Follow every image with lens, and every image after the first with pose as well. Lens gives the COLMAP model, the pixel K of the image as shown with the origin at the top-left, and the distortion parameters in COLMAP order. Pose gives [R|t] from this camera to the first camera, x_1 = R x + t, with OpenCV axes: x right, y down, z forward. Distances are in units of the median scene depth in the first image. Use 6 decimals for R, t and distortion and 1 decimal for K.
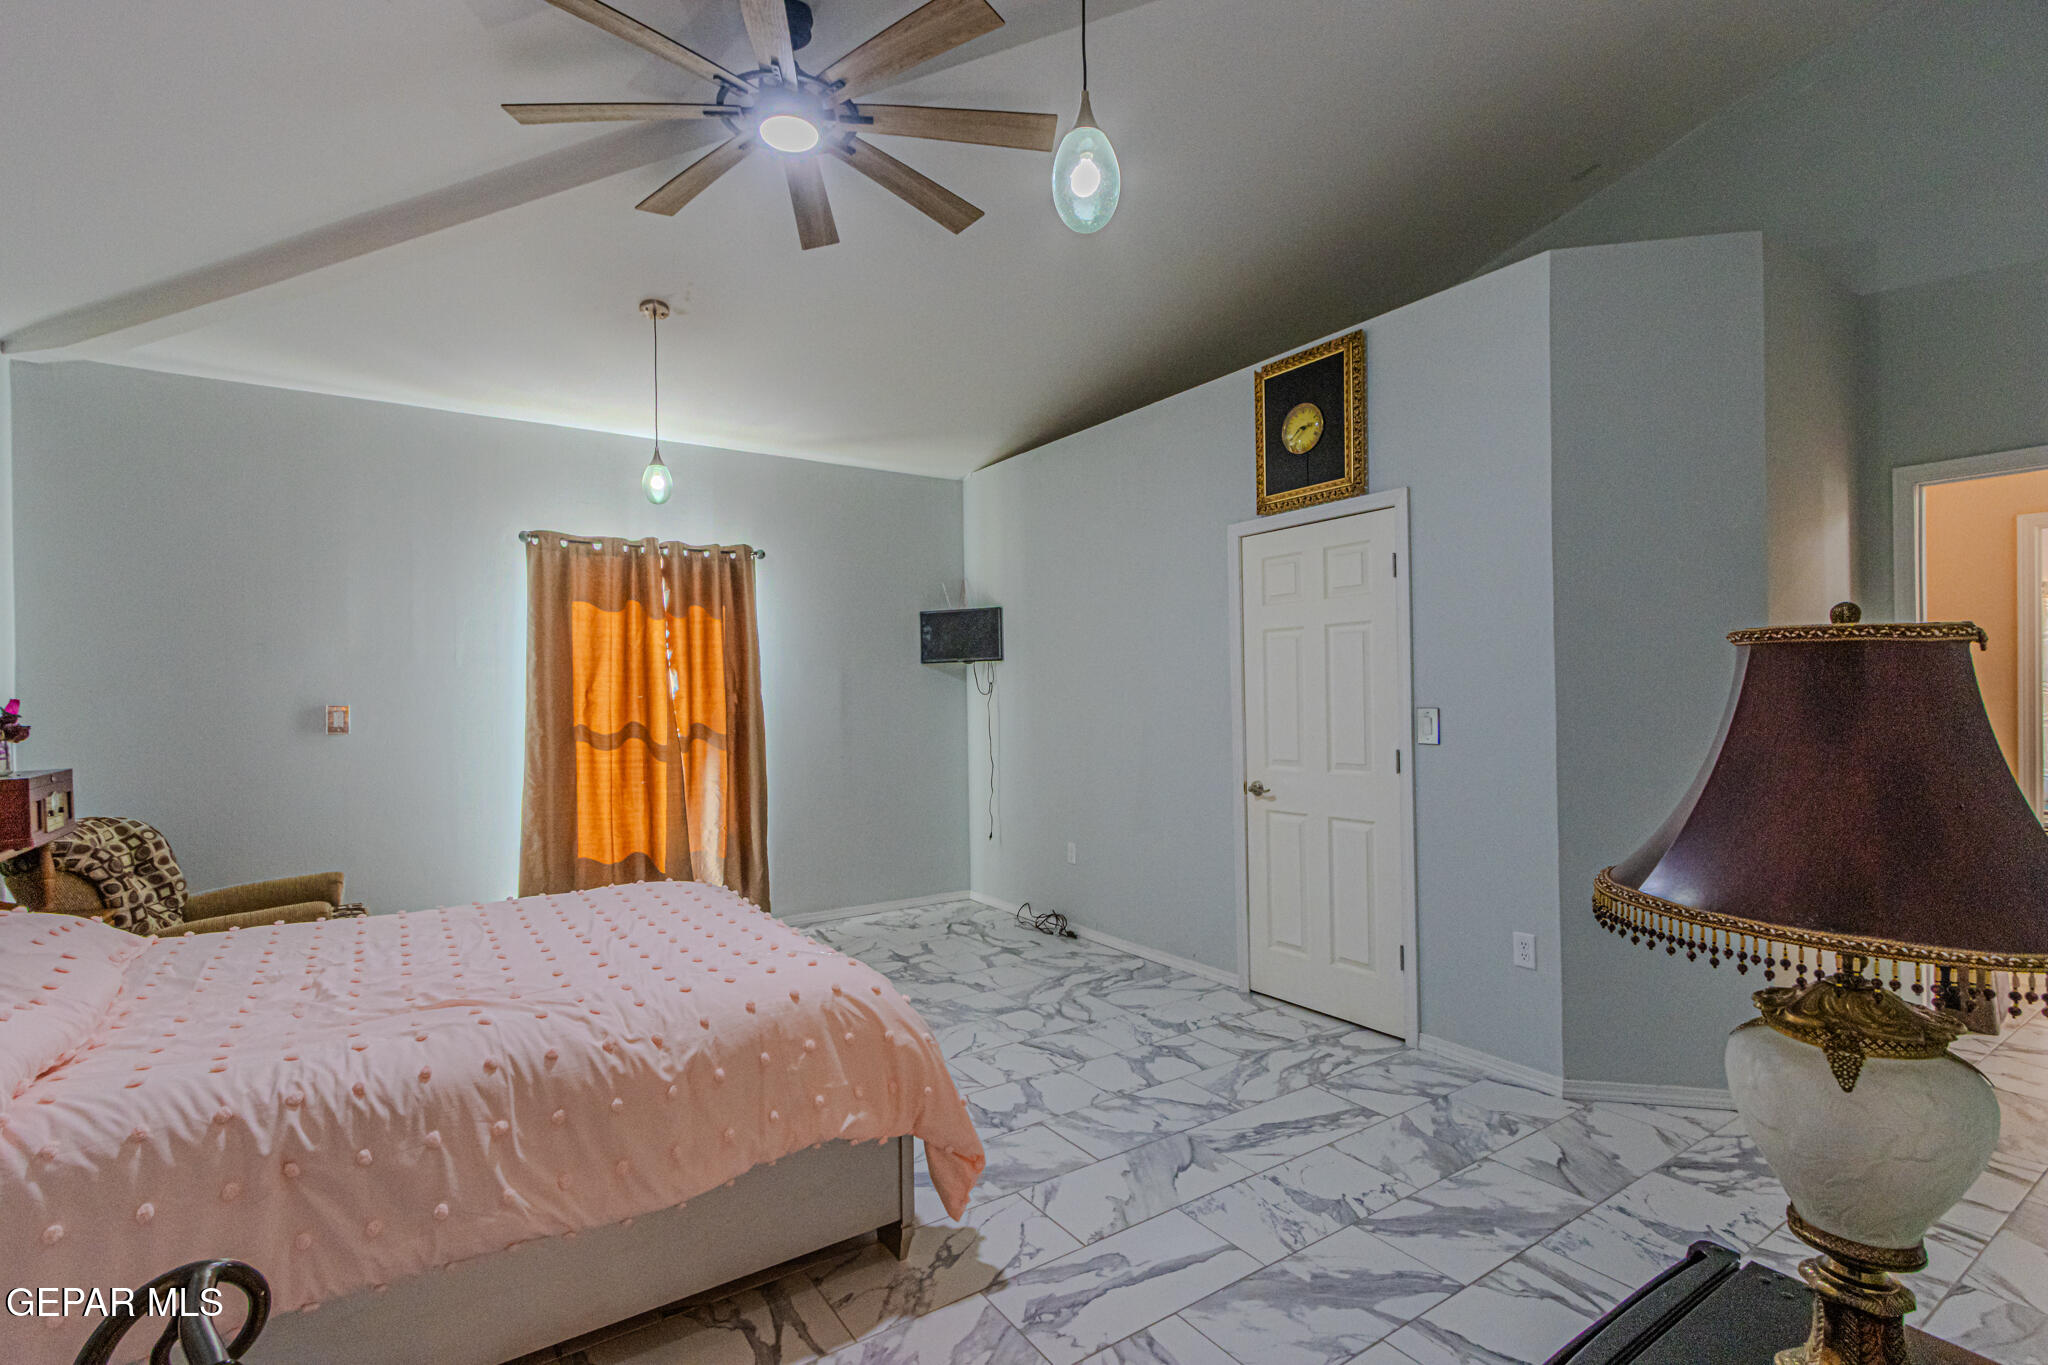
lens RADIAL K [[938.2, 0, 1003.4], [0, 938.2, 693.6], [0, 0, 1]] dist [0.007081, -0.001515]
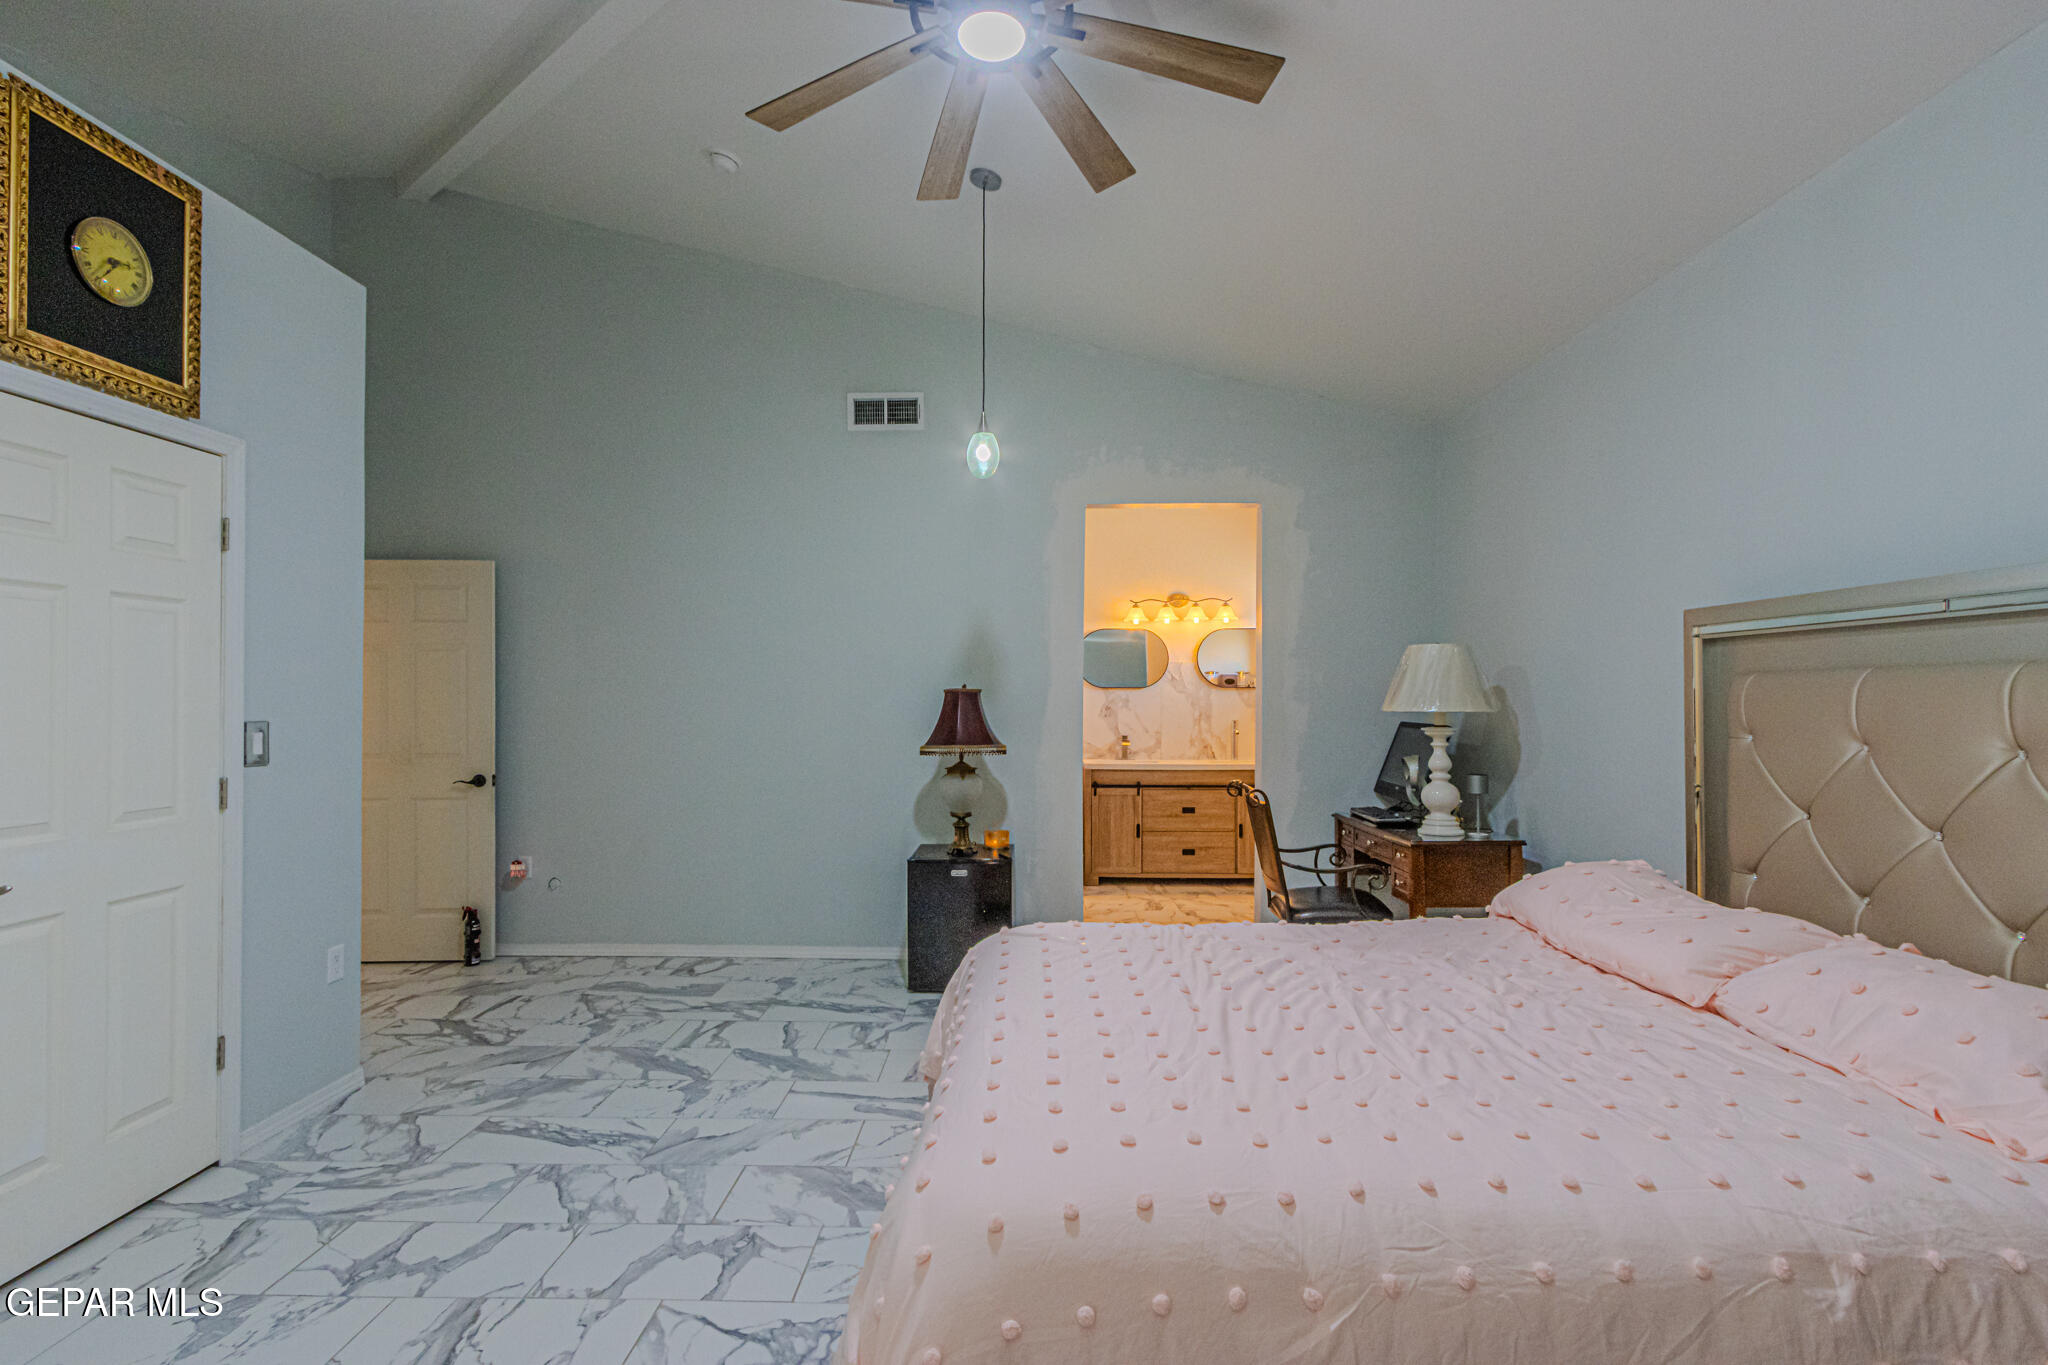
lens RADIAL K [[938.2, 0, 1016.8], [0, 938.2, 699.0], [0, 0, 1]] dist [0.007081, -0.001515]
pose [[-0.829393, 0.014641, 0.558473, -0.648023], [0.008711, 0.999874, -0.013275, 0.014141], [-0.558597, -0.006145, -0.829416, 1.538796]]
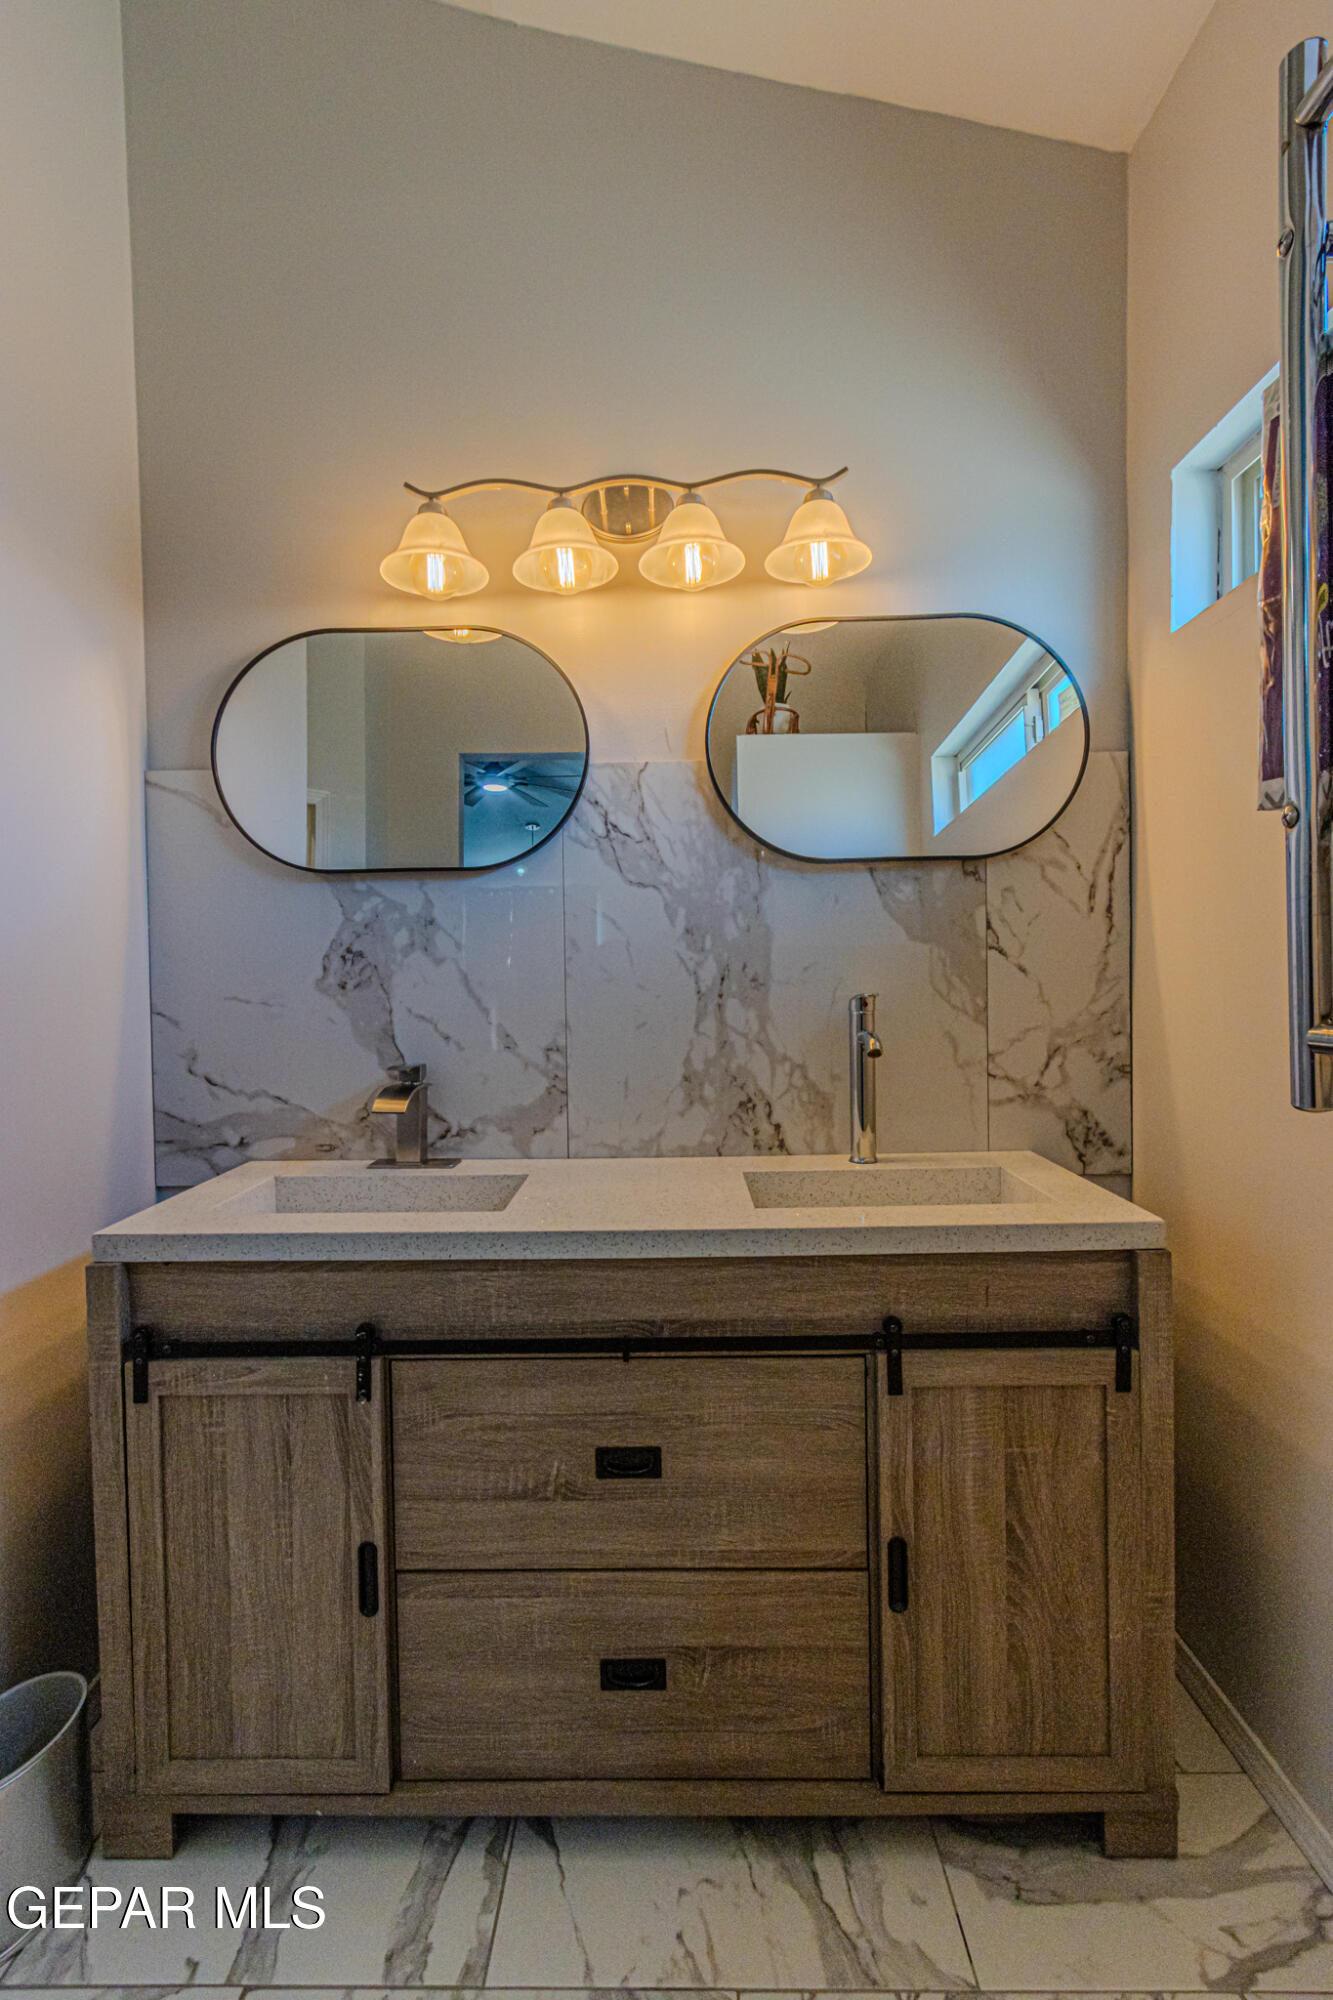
lens RADIAL K [[916.2, 0, 664.7], [0, 916.2, 1004.4], [0, 0, 1]] dist [0.007081, -0.001515]
pose [[-0.833898, 0.009413, 0.551839, 0.042250], [0.026073, 0.999410, 0.022353, 0.031894], [-0.551303, 0.033028, -0.833651, -0.280657]]
